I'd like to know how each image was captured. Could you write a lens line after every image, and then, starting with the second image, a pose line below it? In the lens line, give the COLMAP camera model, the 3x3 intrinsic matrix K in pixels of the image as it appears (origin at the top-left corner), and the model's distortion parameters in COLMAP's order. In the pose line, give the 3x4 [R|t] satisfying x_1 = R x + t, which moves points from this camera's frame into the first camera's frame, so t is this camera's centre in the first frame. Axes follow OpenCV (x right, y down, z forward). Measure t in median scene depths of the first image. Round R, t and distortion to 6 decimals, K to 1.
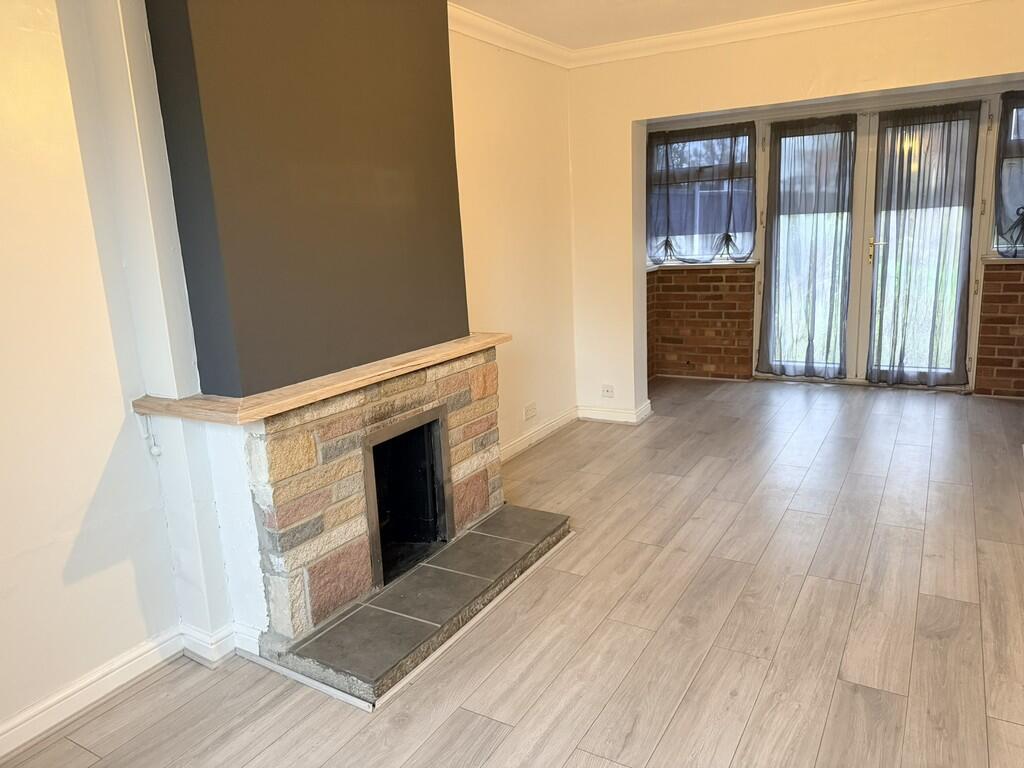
lens RADIAL K [[729.1, 0, 506.1], [0, 729.1, 377.1], [0, 0, 1]] dist [0.068659, -0.058953]
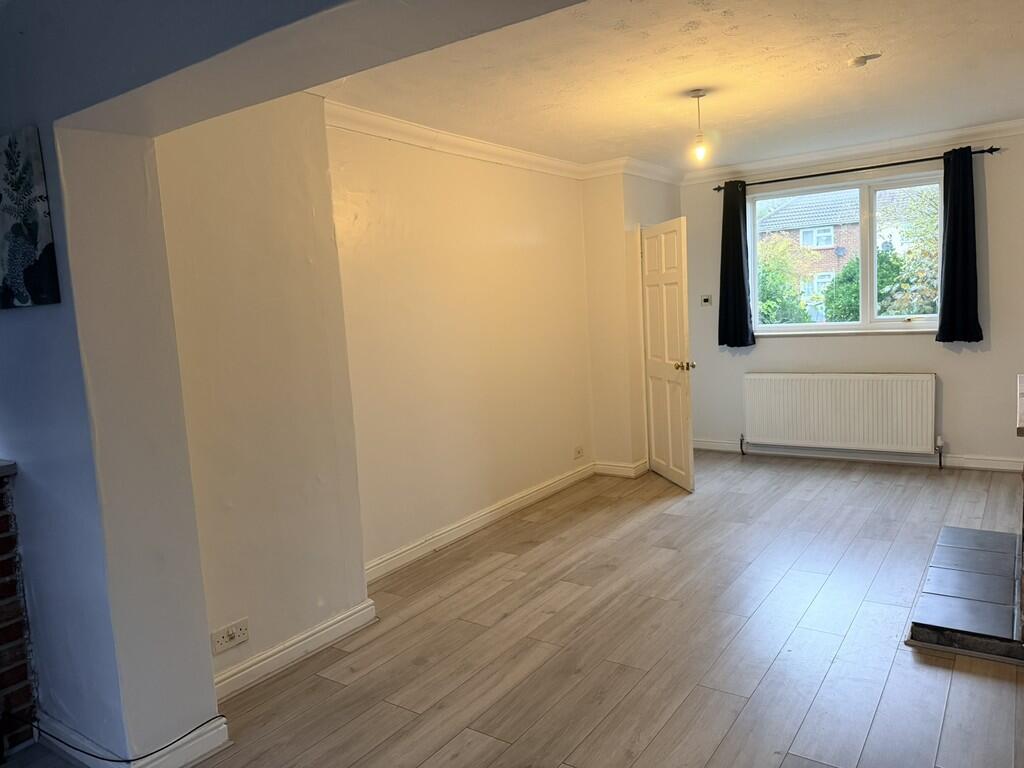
lens RADIAL K [[729.1, 0, 512.3], [0, 729.1, 384.3], [0, 0, 1]] dist [0.068659, -0.058953]
pose [[-0.991802, 0.097388, 0.082727, 0.498714], [0.118672, 0.942069, 0.313725, -0.435869], [-0.047381, 0.320971, -0.945903, 1.922080]]
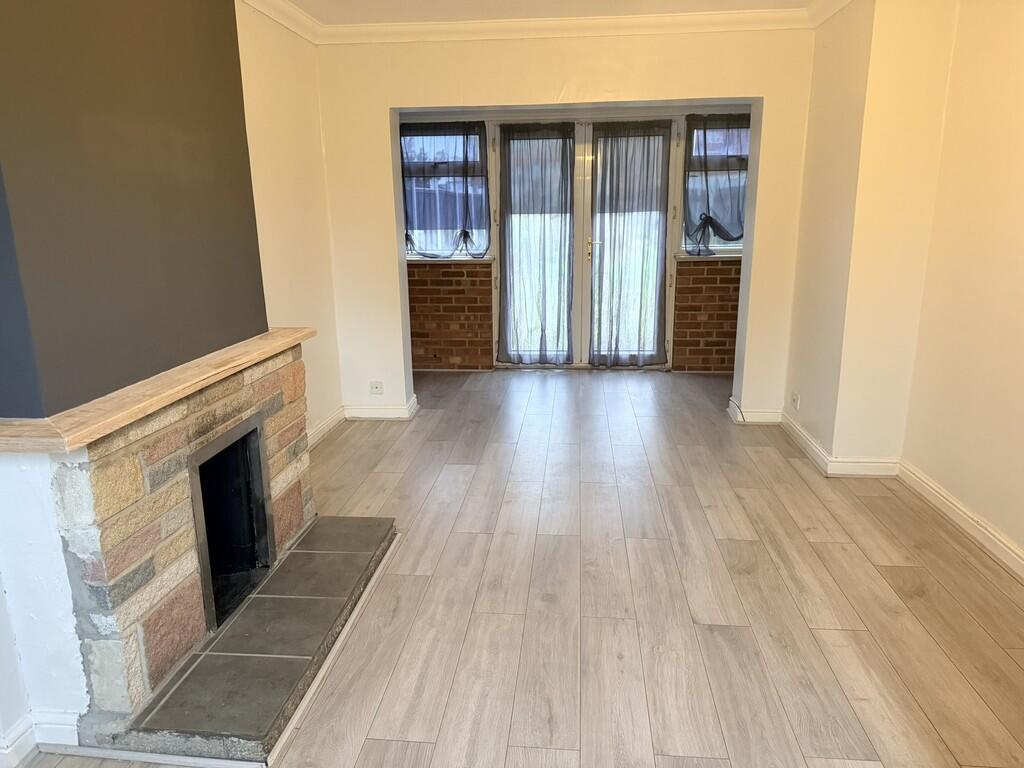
lens RADIAL K [[729.1, 0, 502.8], [0, 729.1, 392.9], [0, 0, 1]] dist [0.068659, -0.058953]
pose [[0.908223, -0.067521, 0.413003, -0.187069], [0.058266, 0.997688, 0.034978, 0.002405], [-0.414410, -0.007704, 0.910058, 0.081005]]
